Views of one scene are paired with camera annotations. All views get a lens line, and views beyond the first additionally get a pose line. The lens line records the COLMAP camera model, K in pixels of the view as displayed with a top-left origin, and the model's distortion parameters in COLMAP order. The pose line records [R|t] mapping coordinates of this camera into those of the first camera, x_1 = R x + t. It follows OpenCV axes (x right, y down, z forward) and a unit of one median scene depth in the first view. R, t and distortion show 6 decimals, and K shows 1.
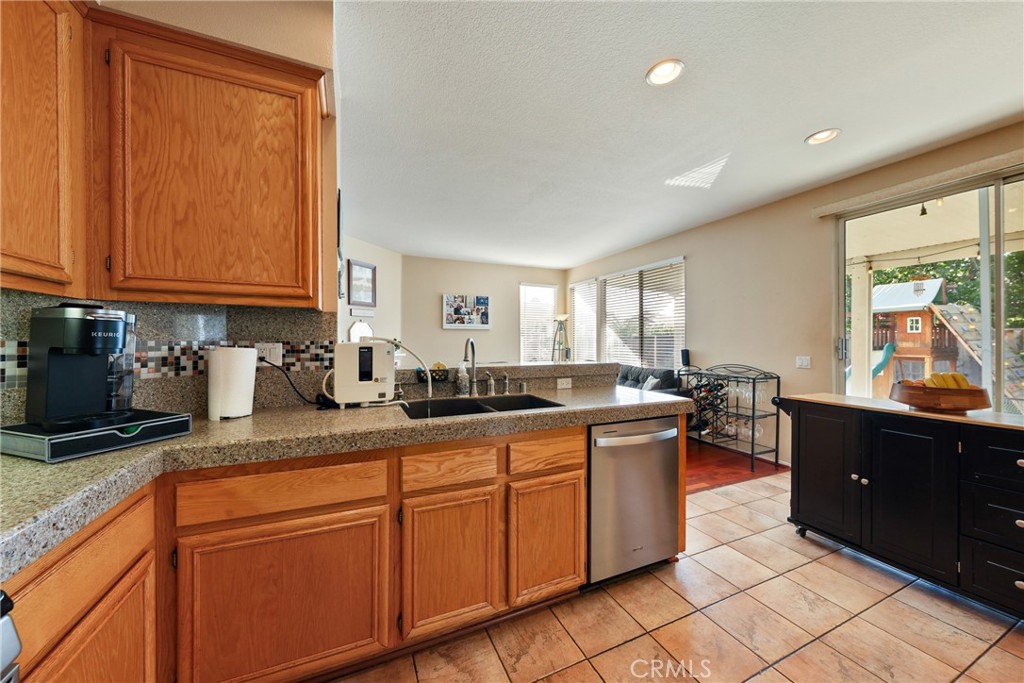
lens RADIAL K [[360.8, 0, 502.4], [0, 360.8, 340.1], [0, 0, 1]] dist [-0.002024, -0.000620]
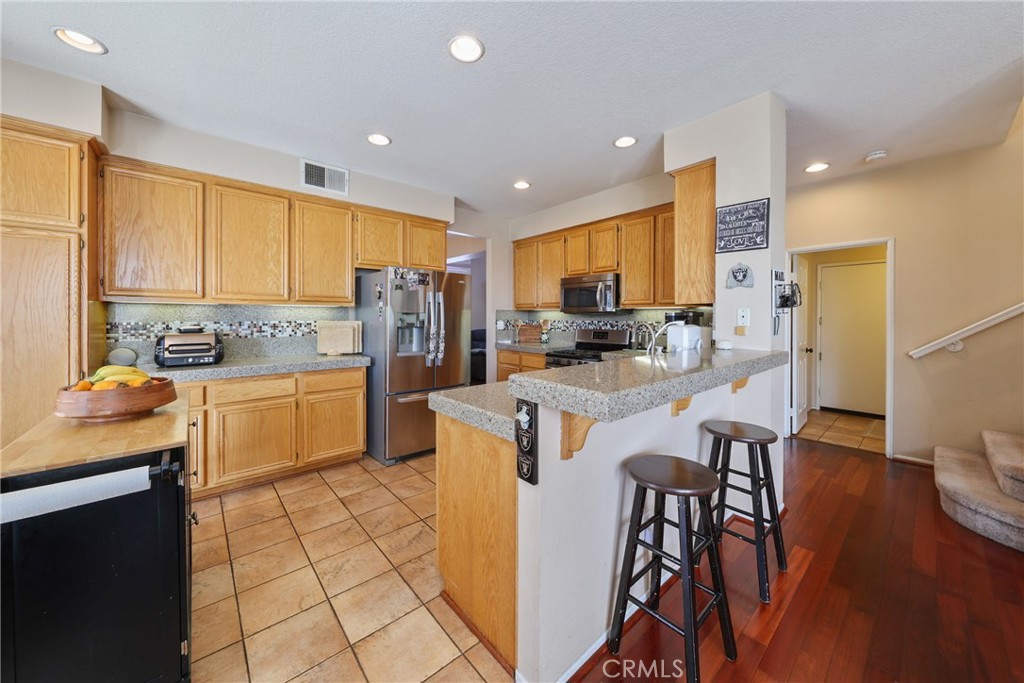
lens RADIAL K [[360.8, 0, 508.3], [0, 360.8, 318.7], [0, 0, 1]] dist [-0.002024, -0.000620]
pose [[-0.953448, -0.002476, -0.301549, 0.366333], [-0.004533, 0.999971, 0.006123, -0.014217], [0.301525, 0.007205, -0.953431, 1.136820]]
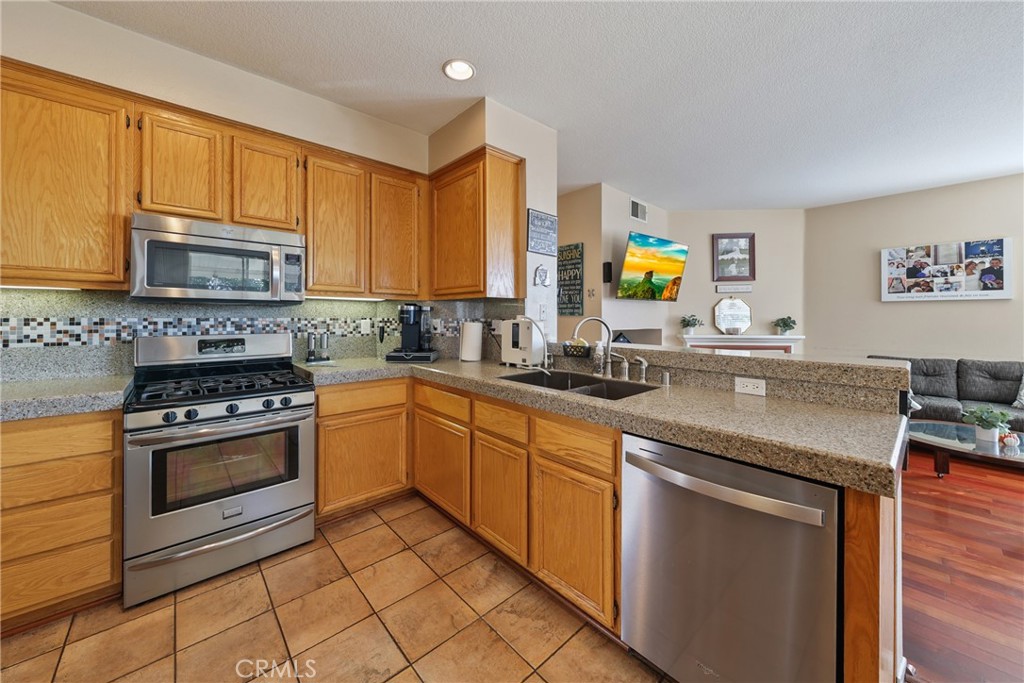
lens RADIAL K [[360.8, 0, 512.9], [0, 360.8, 315.8], [0, 0, 1]] dist [-0.002024, -0.000620]
pose [[0.325370, -0.003350, -0.945581, 0.467866], [-0.002304, 0.999988, -0.004336, -0.001747], [0.945584, 0.003589, 0.325359, 0.281534]]
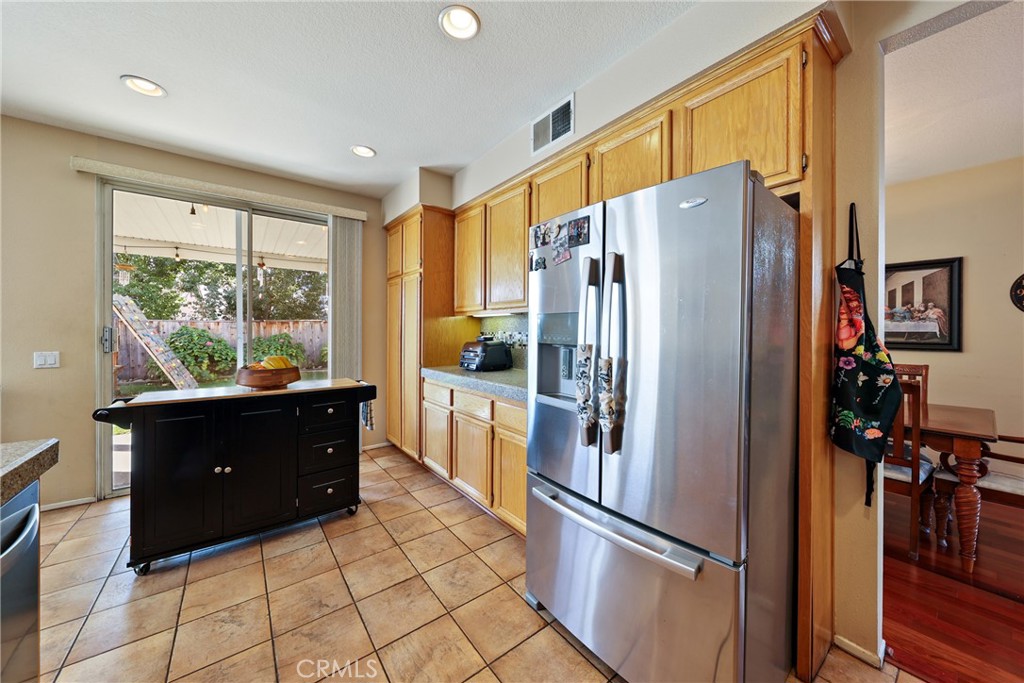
lens RADIAL K [[360.8, 0, 517.2], [0, 360.8, 331.3], [0, 0, 1]] dist [-0.002024, -0.000620]
pose [[-0.255087, -0.001977, 0.966916, -0.106232], [-0.004286, 0.999990, 0.000914, -0.000861], [-0.966909, -0.003911, -0.255093, 0.281328]]
